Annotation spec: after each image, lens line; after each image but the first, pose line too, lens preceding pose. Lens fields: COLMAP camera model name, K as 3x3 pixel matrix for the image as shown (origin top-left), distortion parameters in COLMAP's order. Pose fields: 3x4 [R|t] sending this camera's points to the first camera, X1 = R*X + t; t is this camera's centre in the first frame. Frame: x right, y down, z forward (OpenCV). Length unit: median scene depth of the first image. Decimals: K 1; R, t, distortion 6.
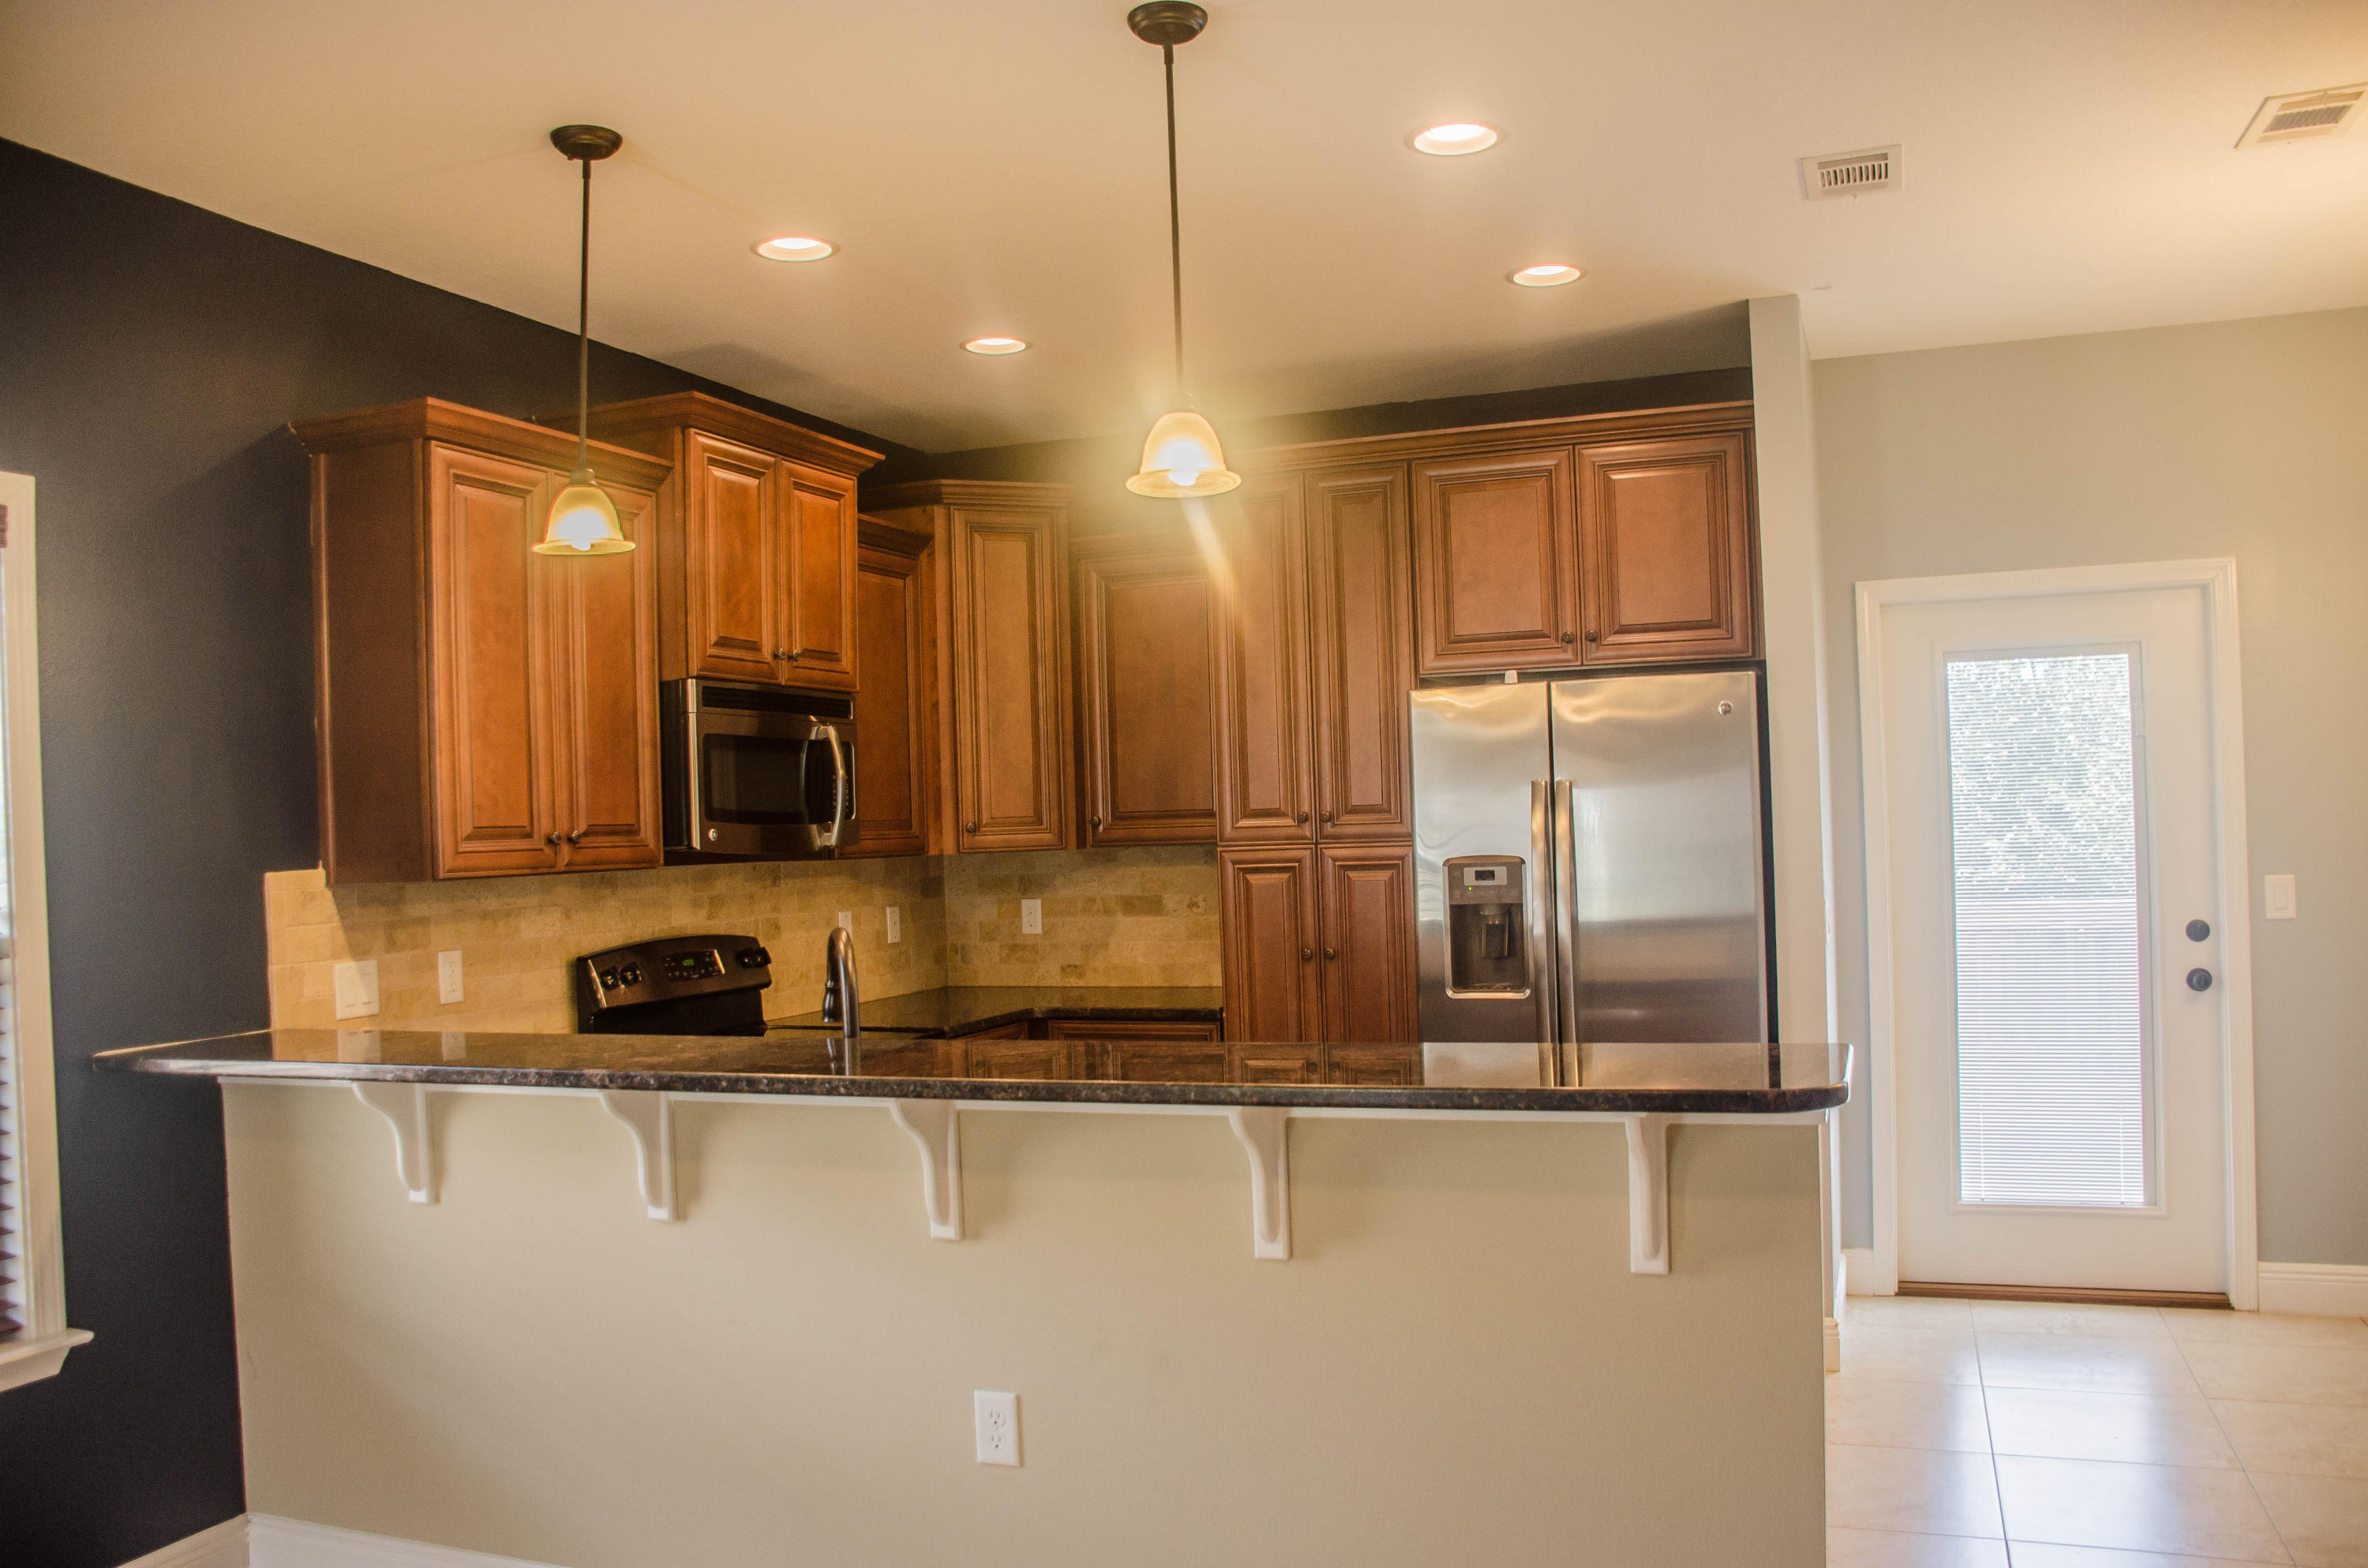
lens RADIAL K [[1891.3, 0, 1186.6], [0, 1891.3, 817.3], [0, 0, 1]] dist [-0.134008, 0.134089]
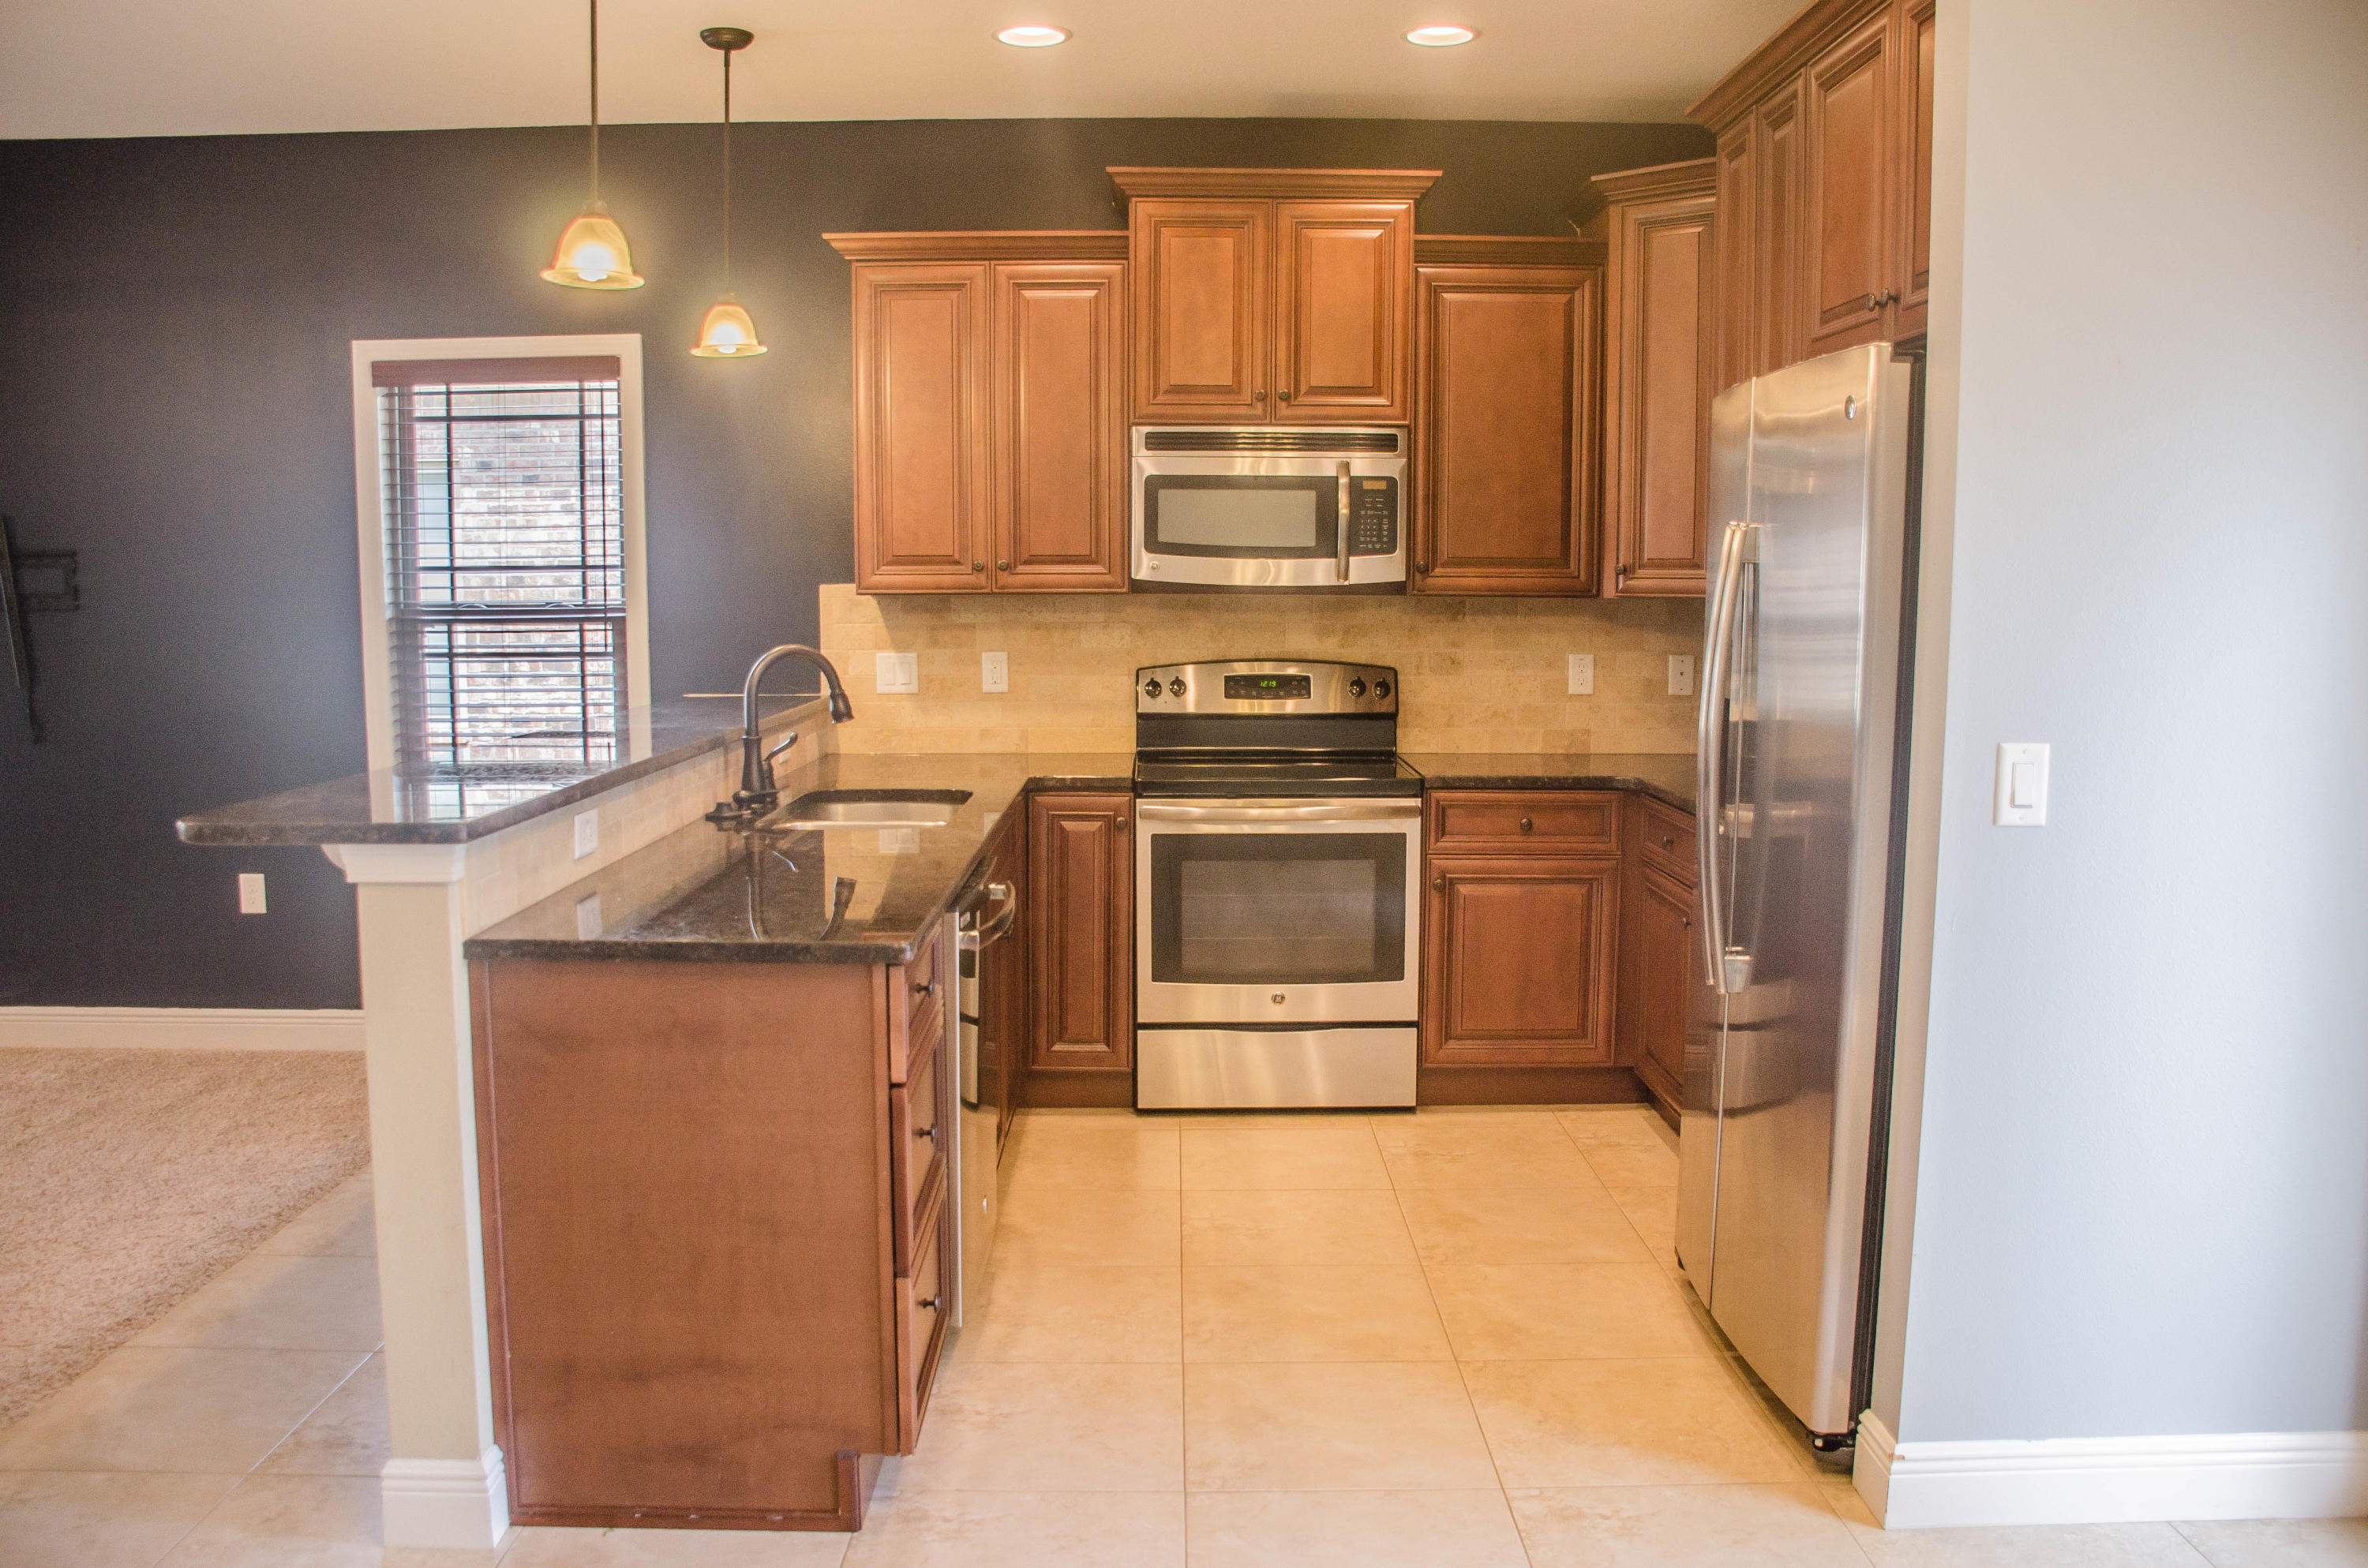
lens RADIAL K [[1865.5, 0, 1175.9], [0, 1865.5, 808.8], [0, 0, 1]] dist [-0.153137, 0.095474]
pose [[0.342221, 0.150284, -0.927523, 0.823554], [-0.008613, 0.987587, 0.156838, -0.022506], [0.939580, -0.045684, 0.339267, 0.654978]]
